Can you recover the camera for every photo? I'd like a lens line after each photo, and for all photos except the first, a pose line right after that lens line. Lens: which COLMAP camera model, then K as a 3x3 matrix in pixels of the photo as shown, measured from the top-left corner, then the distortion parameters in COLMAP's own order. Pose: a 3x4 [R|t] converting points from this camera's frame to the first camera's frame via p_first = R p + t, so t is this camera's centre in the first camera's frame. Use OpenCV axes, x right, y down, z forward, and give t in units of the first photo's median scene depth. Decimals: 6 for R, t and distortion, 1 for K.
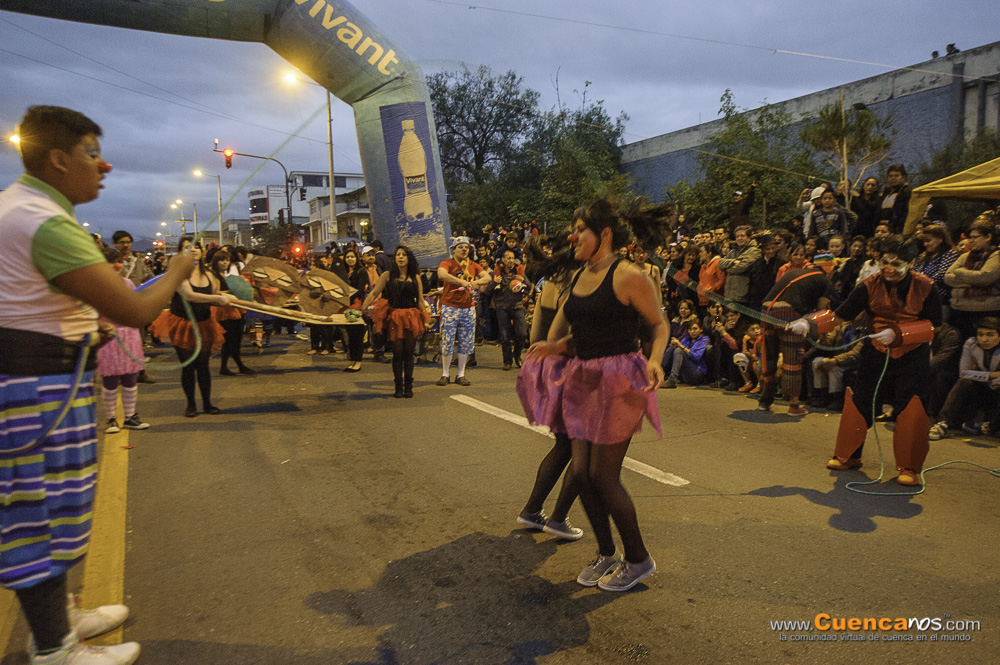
lens RADIAL K [[664.3, 0, 505.1], [0, 664.3, 338.7], [0, 0, 1]] dist [-0.000726, -0.004719]
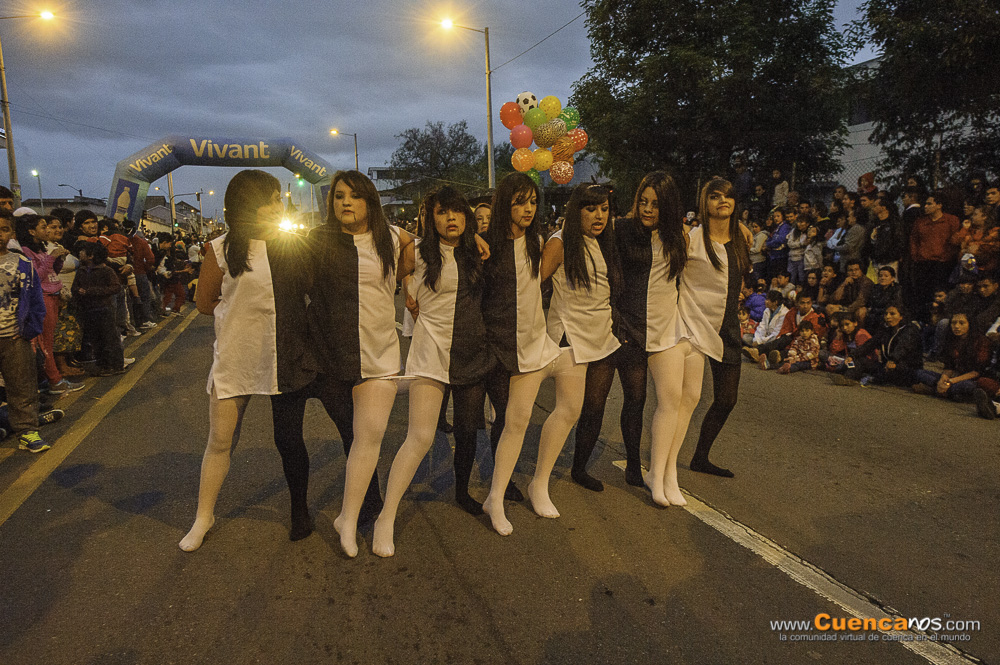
lens RADIAL K [[658.9, 0, 502.2], [0, 658.9, 331.7], [0, 0, 1]] dist [0.007881, 0.002869]
pose [[0.986654, 0.013818, -0.162242, 0.463105], [-0.008804, 0.999462, 0.031587, 0.082272], [0.162591, -0.029737, 0.986245, -0.752143]]
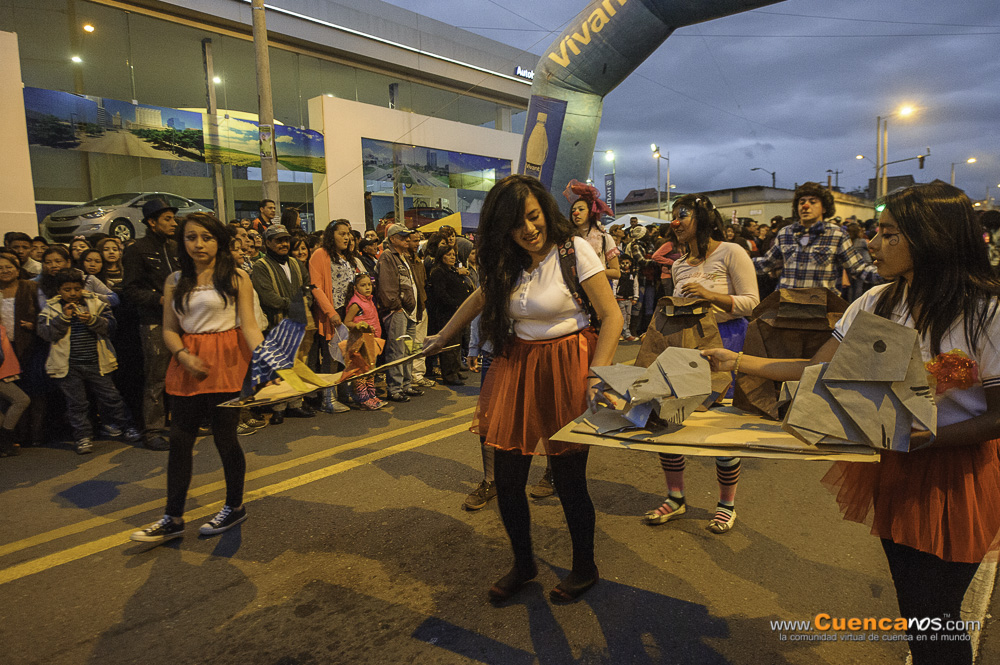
lens RADIAL K [[661.5, 0, 500.9], [0, 661.5, 330.5], [0, 0, 1]] dist [0.007300, 0.003774]
pose [[0.346721, 0.103432, -0.932248, 0.078757], [-0.066675, 0.994105, 0.085497, -0.010398], [0.935596, 0.032514, 0.351573, 0.087974]]
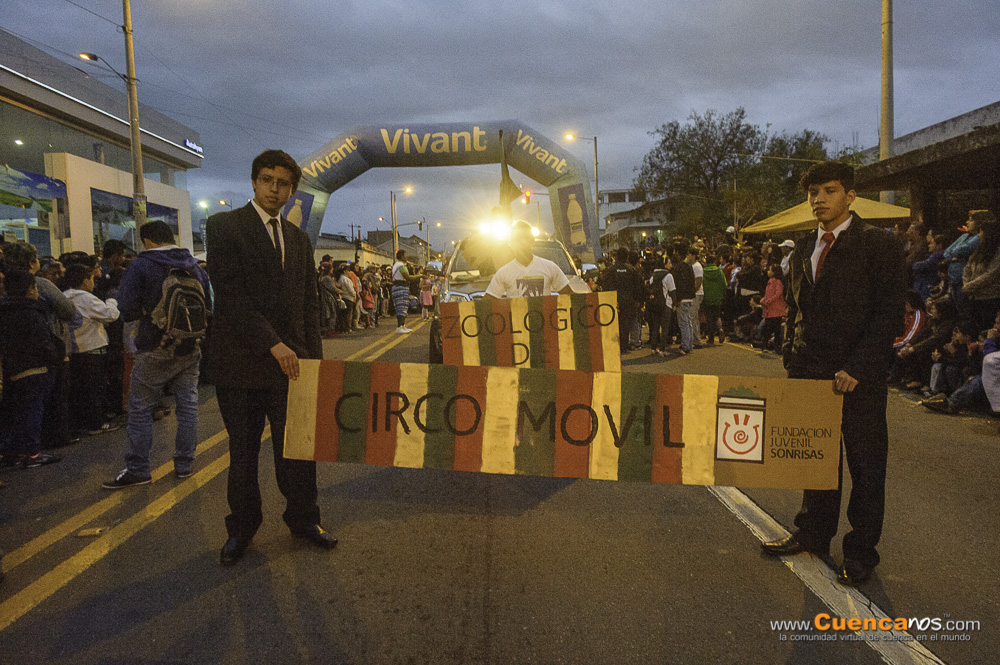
lens RADIAL K [[661.5, 0, 500.9], [0, 661.5, 330.5], [0, 0, 1]] dist [0.007300, 0.003774]
pose [[0.881838, 0.021433, -0.471065, 0.249161], [-0.030115, 0.999487, -0.010899, 0.038616], [0.470590, 0.023798, 0.882031, -0.329564]]
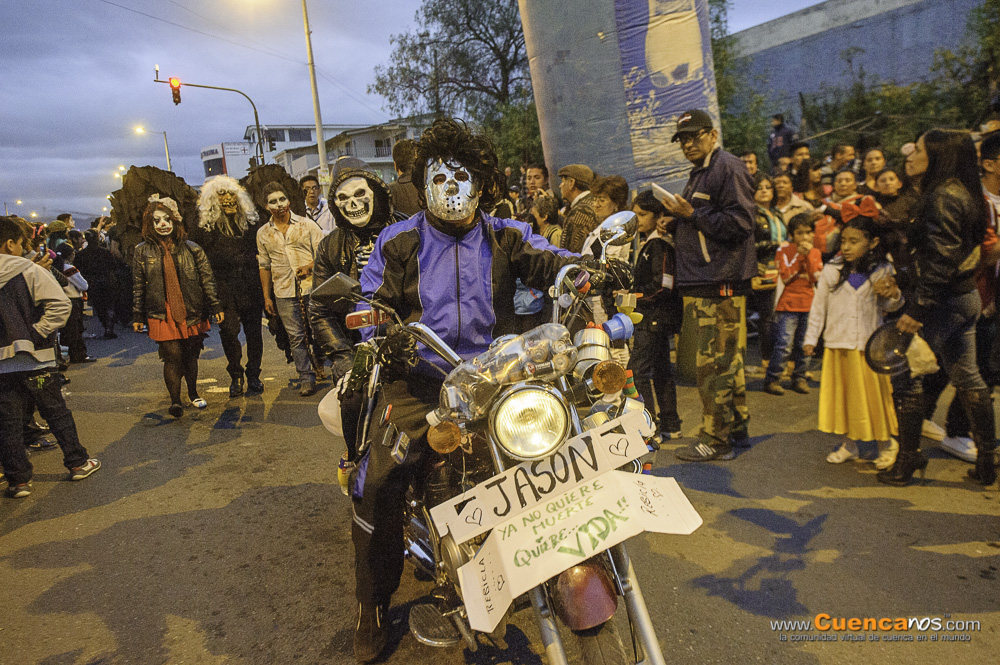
lens RADIAL K [[695.4, 0, 518.4], [0, 695.4, 330.9], [0, 0, 1]] dist [-0.004002, 0.001059]
pose [[0.996645, -0.069574, 0.043108, -0.114143], [0.067313, 0.996384, 0.051836, -0.024059], [-0.046559, -0.048761, 0.997725, 0.251264]]
